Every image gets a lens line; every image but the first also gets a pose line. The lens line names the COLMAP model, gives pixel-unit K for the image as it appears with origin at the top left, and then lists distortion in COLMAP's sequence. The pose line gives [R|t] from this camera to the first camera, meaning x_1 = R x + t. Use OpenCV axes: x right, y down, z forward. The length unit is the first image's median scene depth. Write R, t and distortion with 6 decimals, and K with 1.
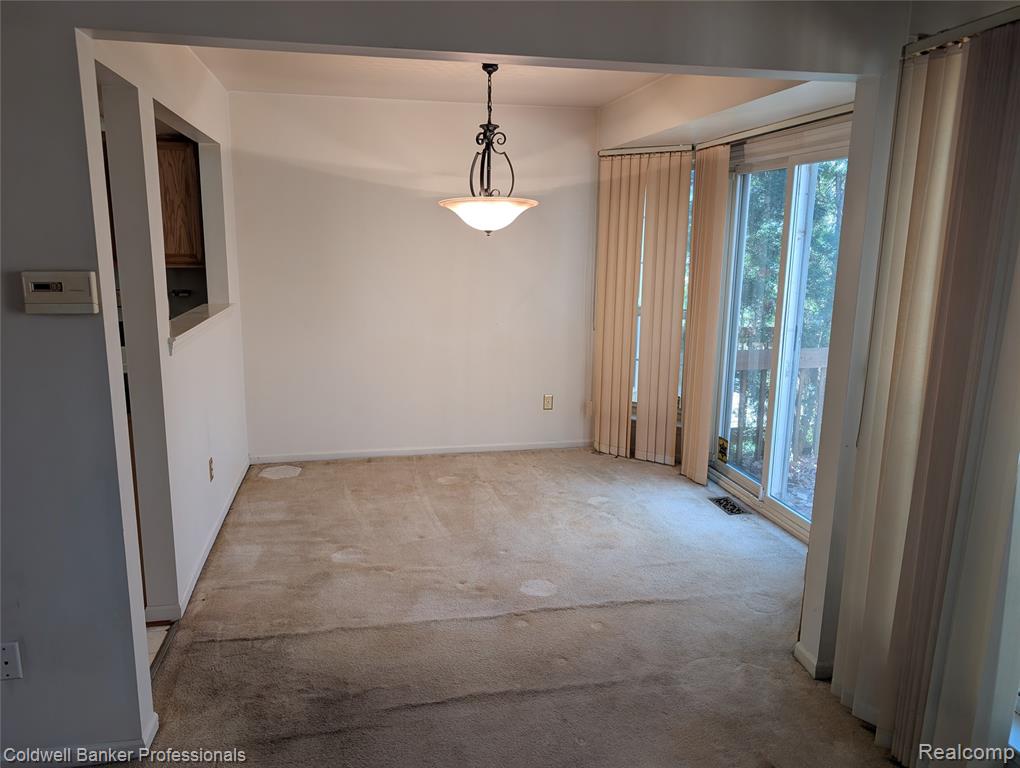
lens RADIAL K [[732.9, 0, 508.4], [0, 732.9, 380.1], [0, 0, 1]] dist [0.009414, 0.002669]
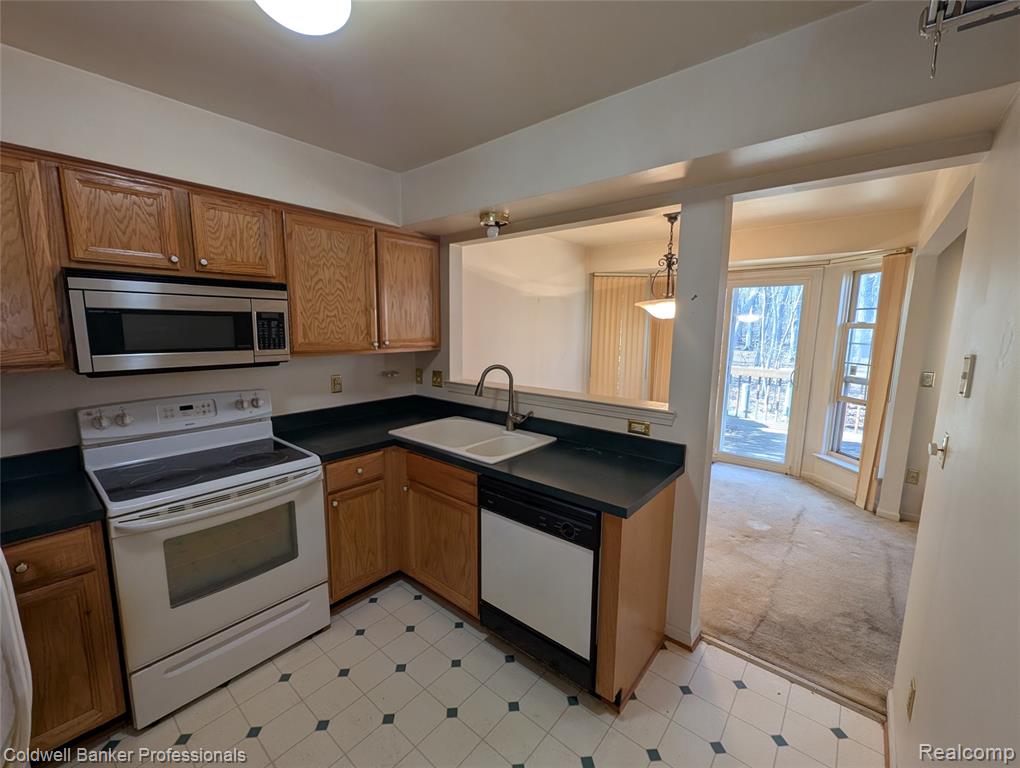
lens RADIAL K [[419.5, 0, 511.0], [0, 419.5, 385.3], [0, 0, 1]] dist [-0.000488, -0.000371]
pose [[0.782376, -0.093169, 0.615798, -0.793369], [0.123289, 0.992350, -0.006499, -0.084982], [-0.610482, 0.081006, 0.787877, 0.449069]]
